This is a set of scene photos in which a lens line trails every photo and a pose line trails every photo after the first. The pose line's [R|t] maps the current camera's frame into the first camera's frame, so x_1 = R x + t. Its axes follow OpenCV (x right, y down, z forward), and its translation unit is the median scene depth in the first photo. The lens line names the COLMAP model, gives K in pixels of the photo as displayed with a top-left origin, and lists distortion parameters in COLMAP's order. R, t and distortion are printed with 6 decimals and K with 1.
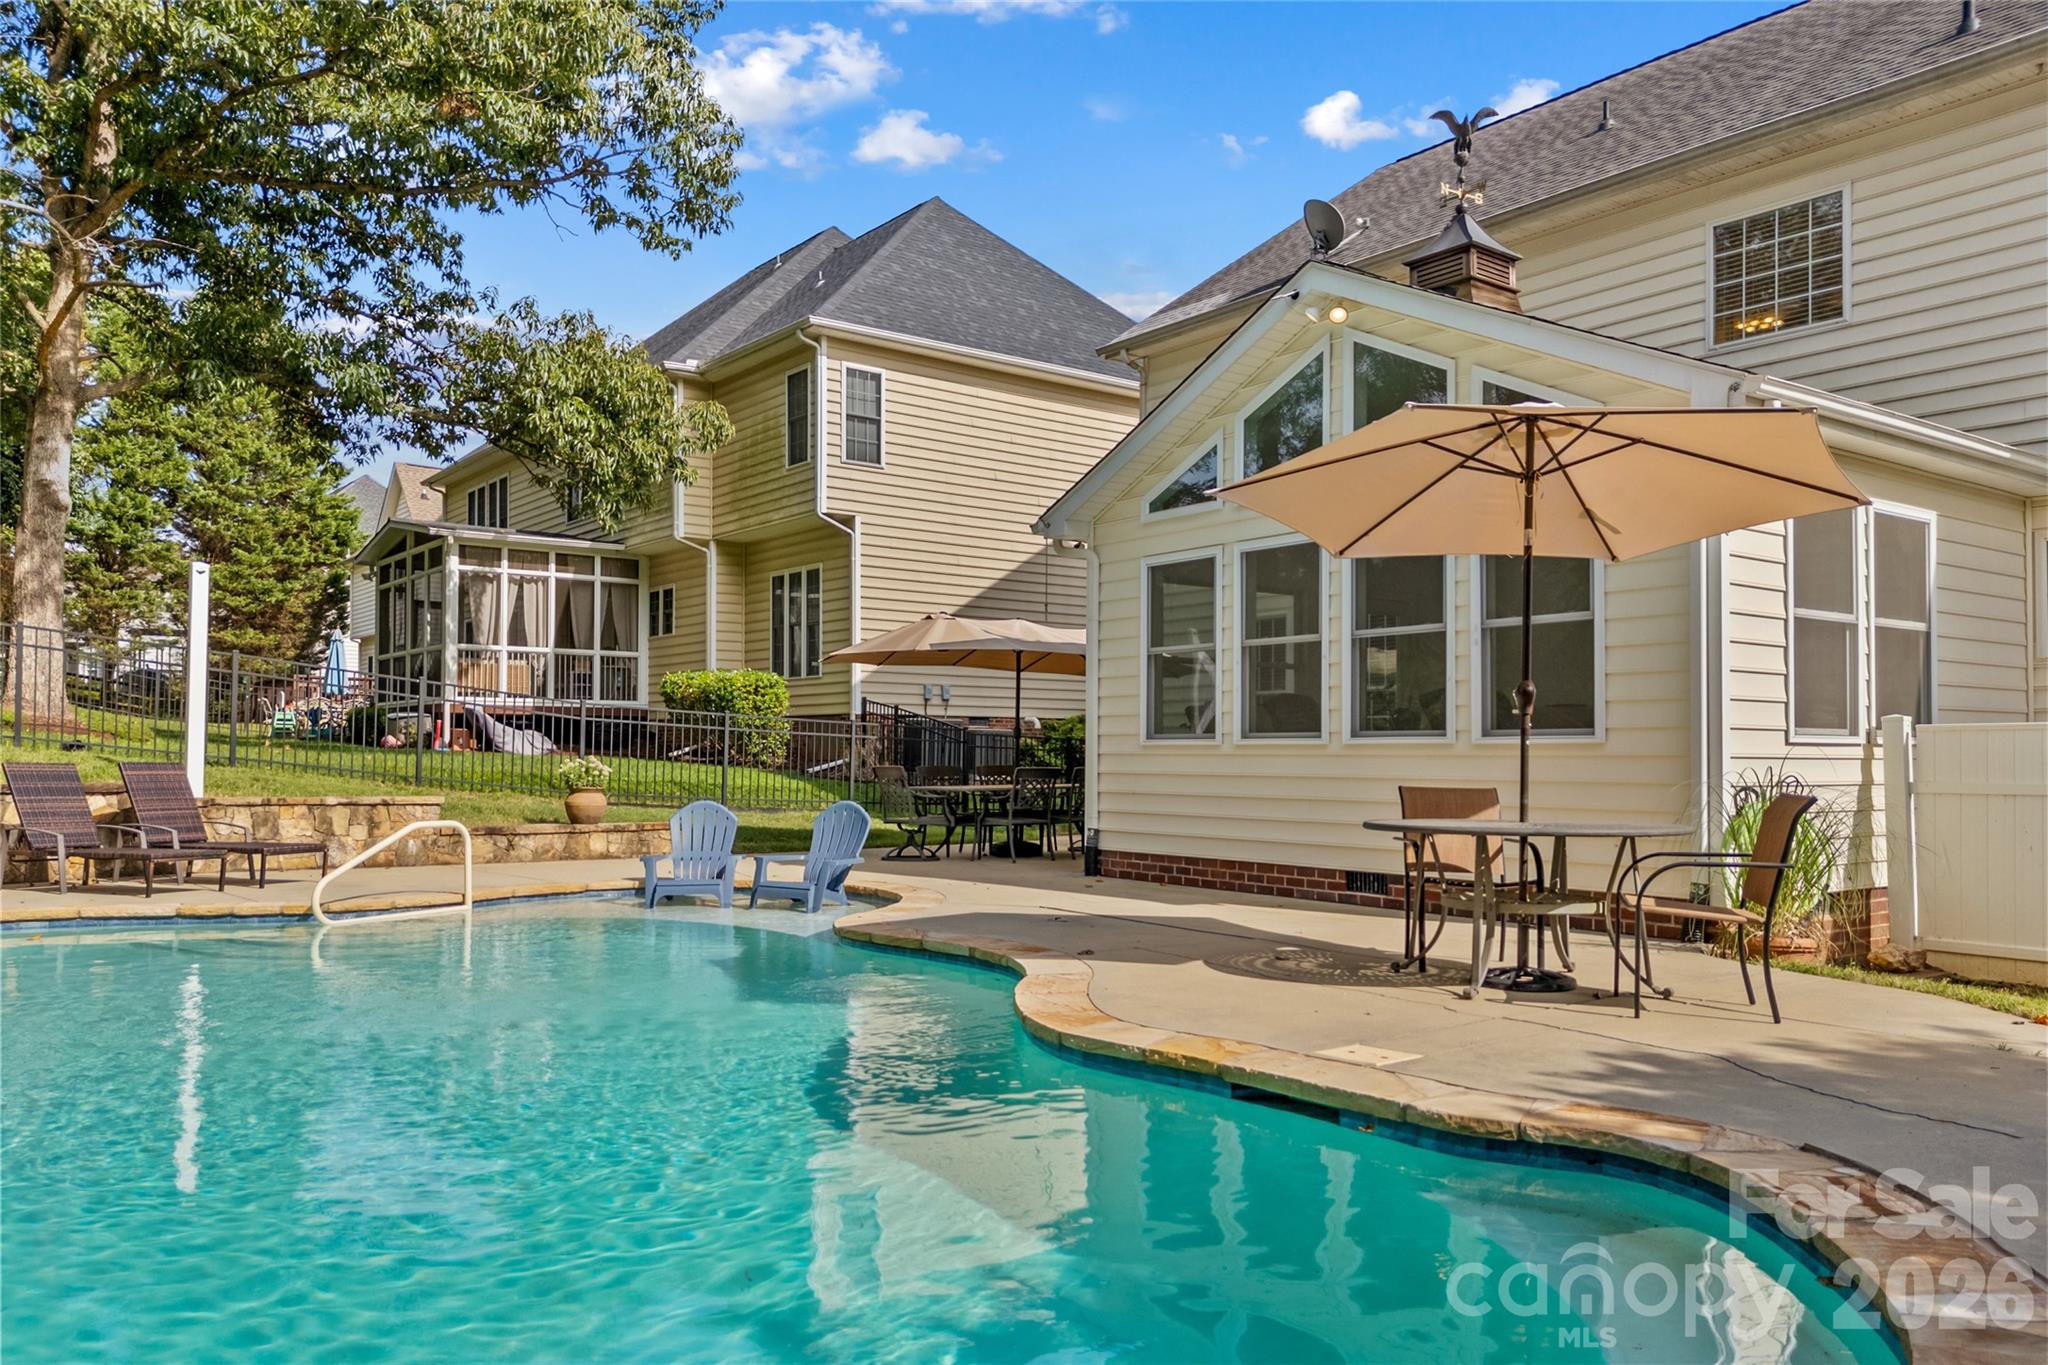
lens RADIAL K [[1535.7, 0, 1022.5], [0, 1535.7, 744.4], [0, 0, 1]] dist [0.061566, -0.035919]
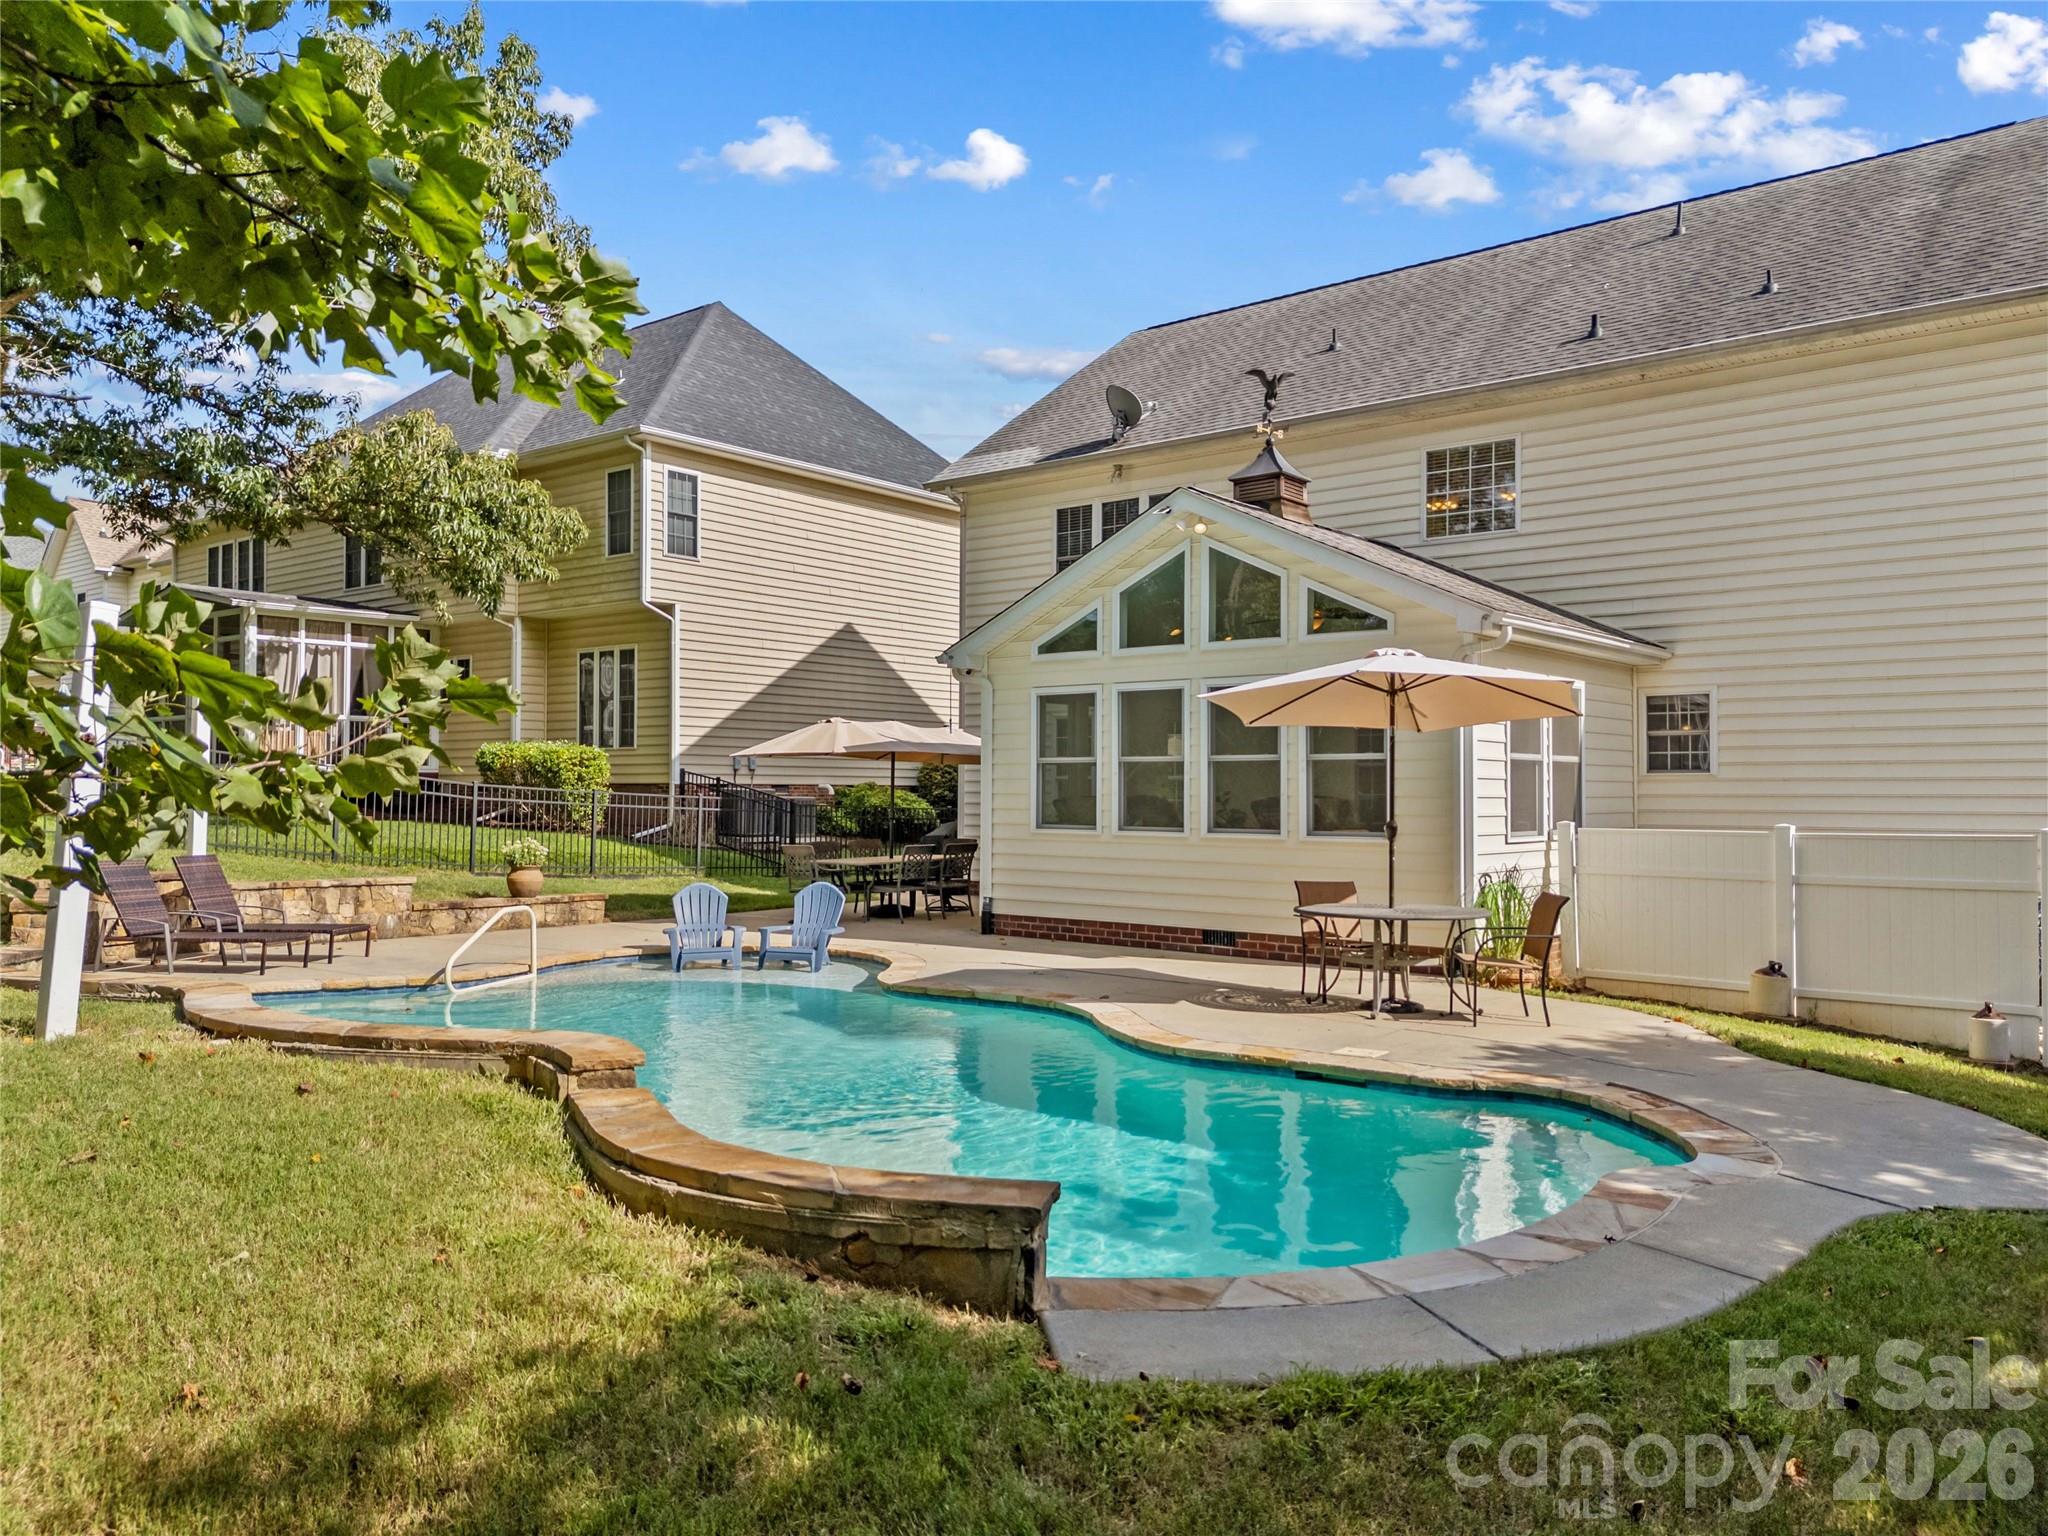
lens RADIAL K [[1552.2, 0, 1026.4], [0, 1552.2, 777.4], [0, 0, 1]] dist [0.084703, -0.003653]
pose [[0.971219, 0.002173, 0.238179, -0.231840], [-0.002453, 0.999997, 0.000878, -0.046362], [-0.238176, -0.001437, 0.971221, -0.262226]]
